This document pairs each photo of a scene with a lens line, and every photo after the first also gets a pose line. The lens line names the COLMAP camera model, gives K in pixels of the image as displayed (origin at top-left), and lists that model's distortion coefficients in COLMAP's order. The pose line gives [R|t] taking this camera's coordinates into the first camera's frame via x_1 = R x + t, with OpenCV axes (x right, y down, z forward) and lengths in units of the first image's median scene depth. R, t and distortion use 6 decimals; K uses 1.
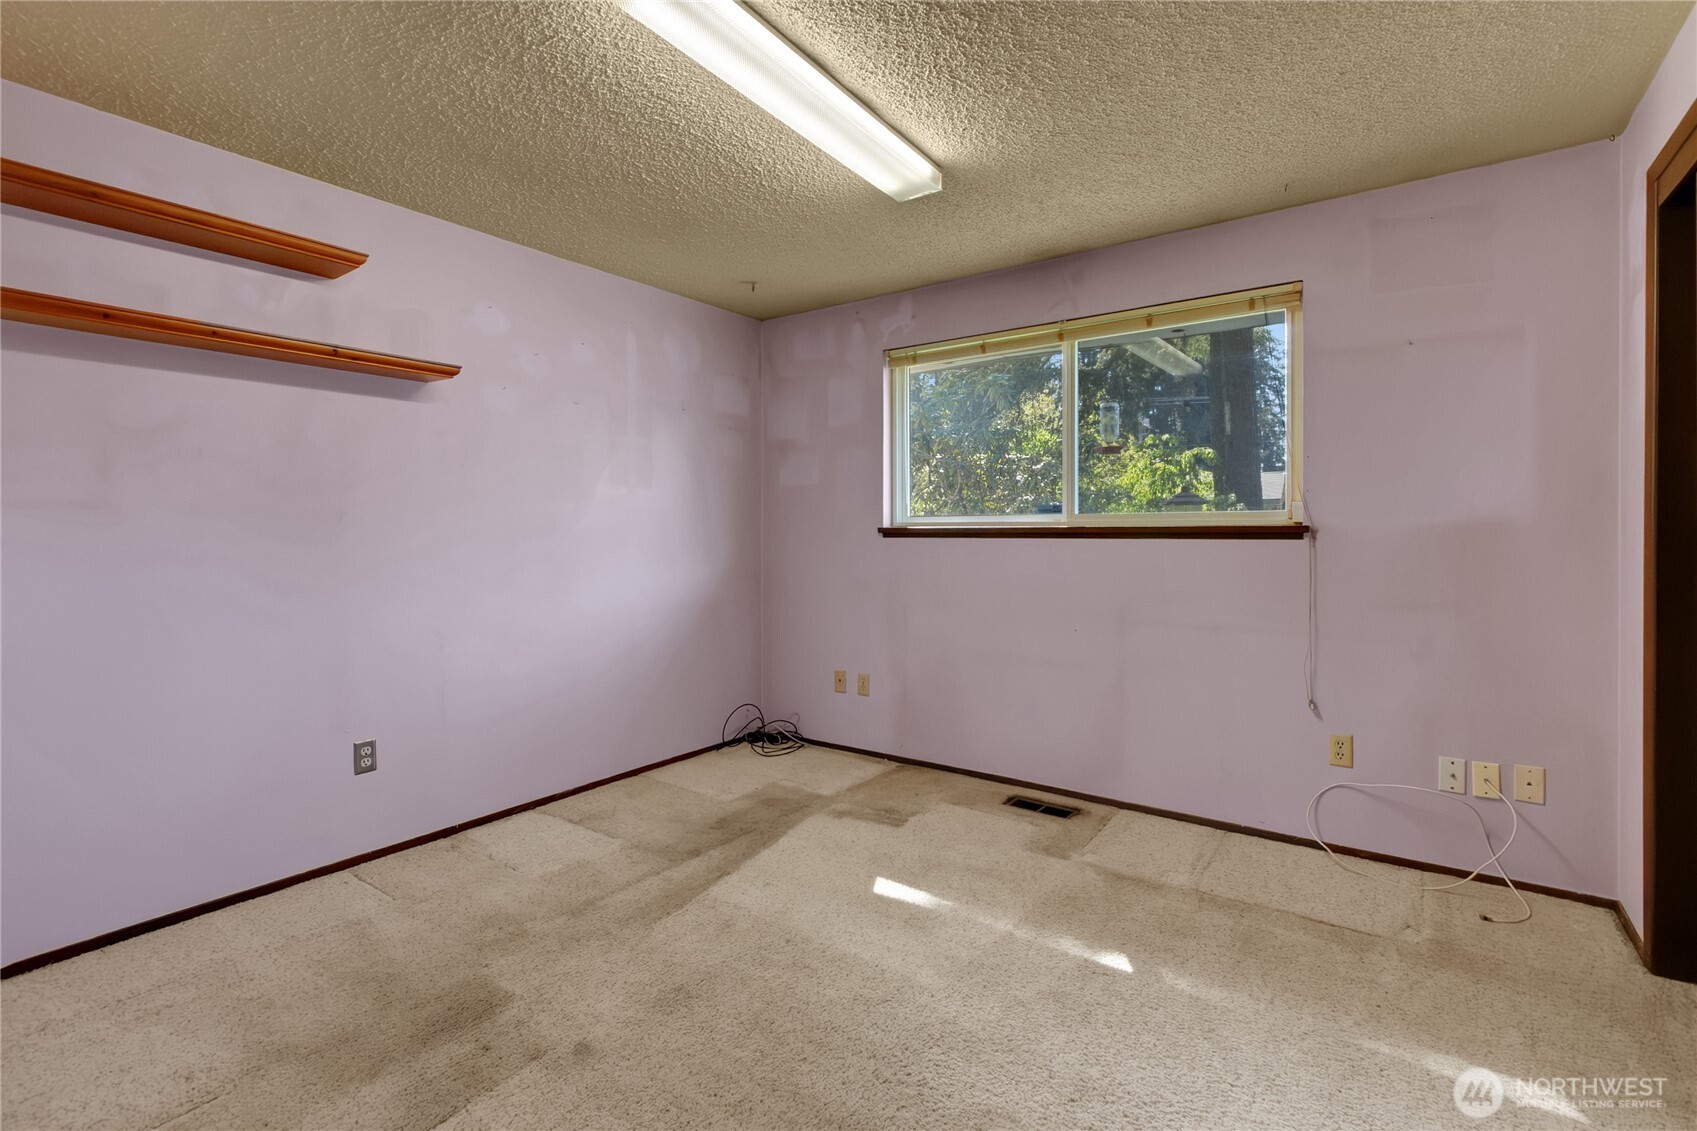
lens RADIAL K [[782.6, 0, 840.1], [0, 782.6, 538.3], [0, 0, 1]] dist [0.000248, 0.000071]
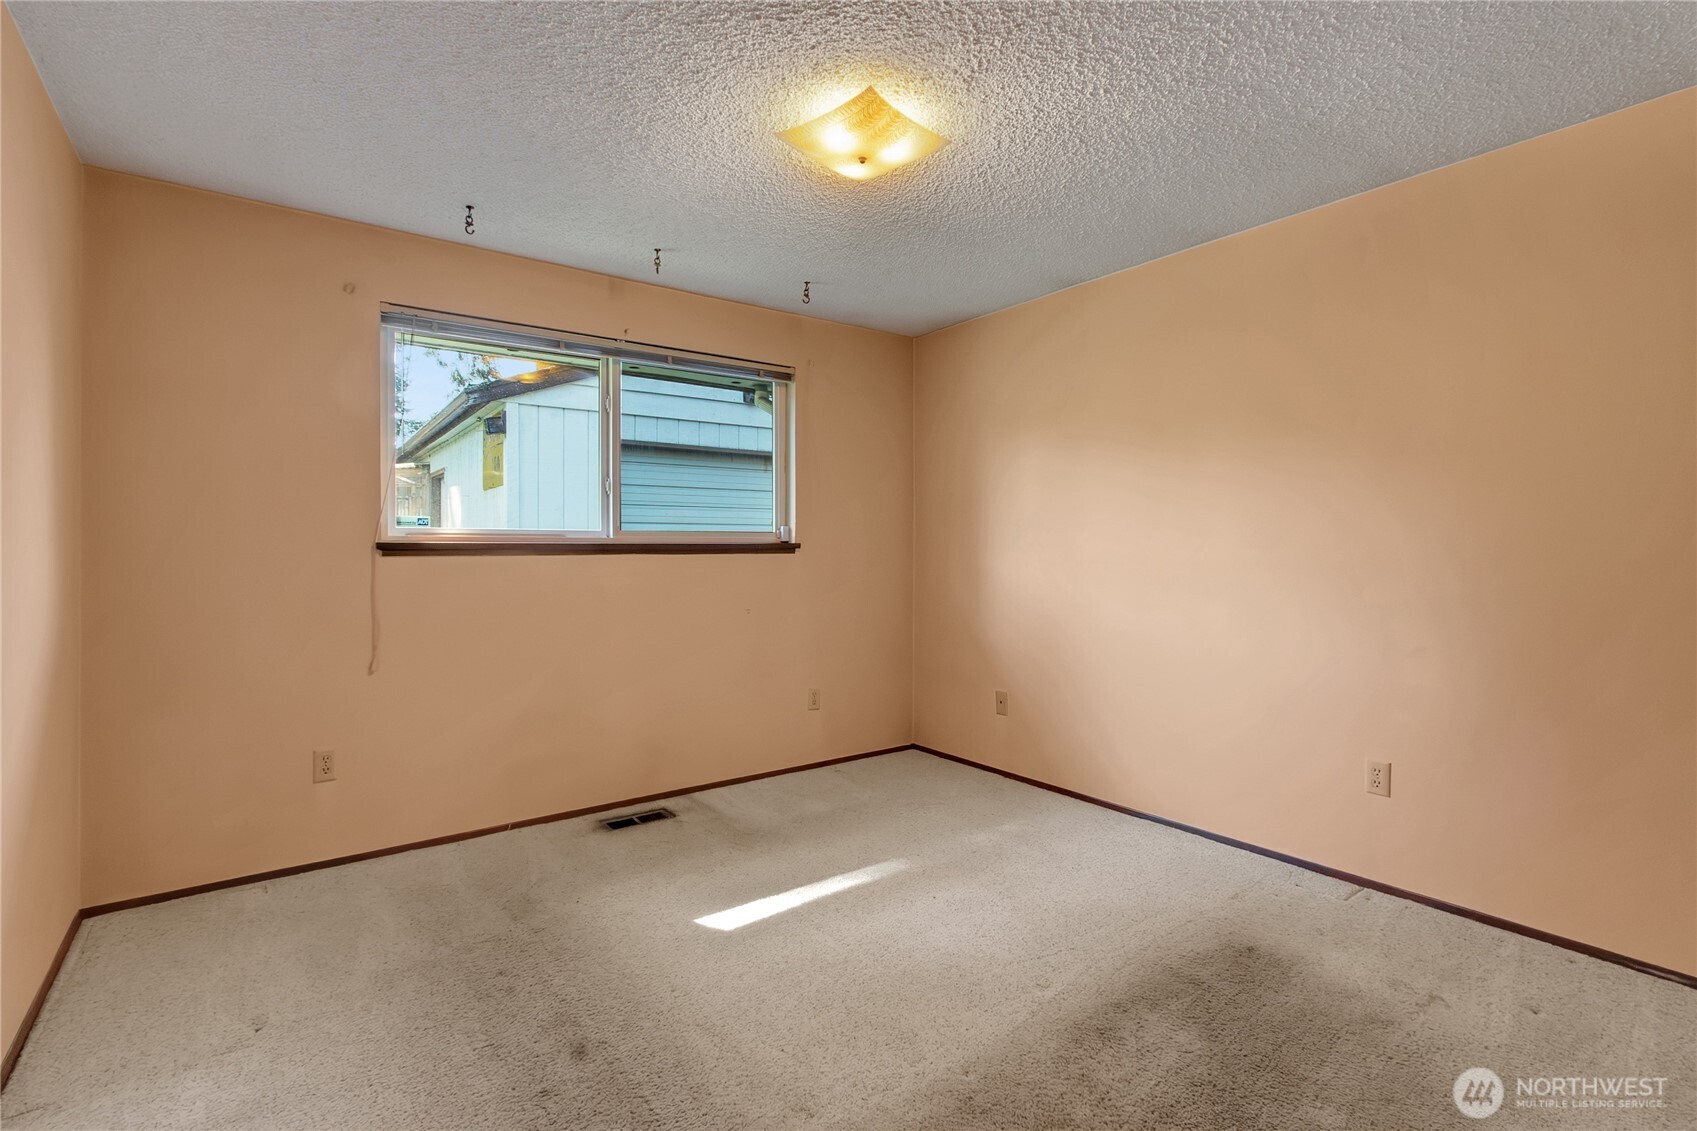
lens RADIAL K [[782.6, 0, 840.1], [0, 782.6, 538.3], [0, 0, 1]] dist [0.000248, 0.000071]
pose [[0.304066, 0.008508, 0.952613, -0.628508], [0.007332, 0.999910, -0.011271, -0.007921], [-0.952623, 0.010412, 0.303976, 0.433148]]
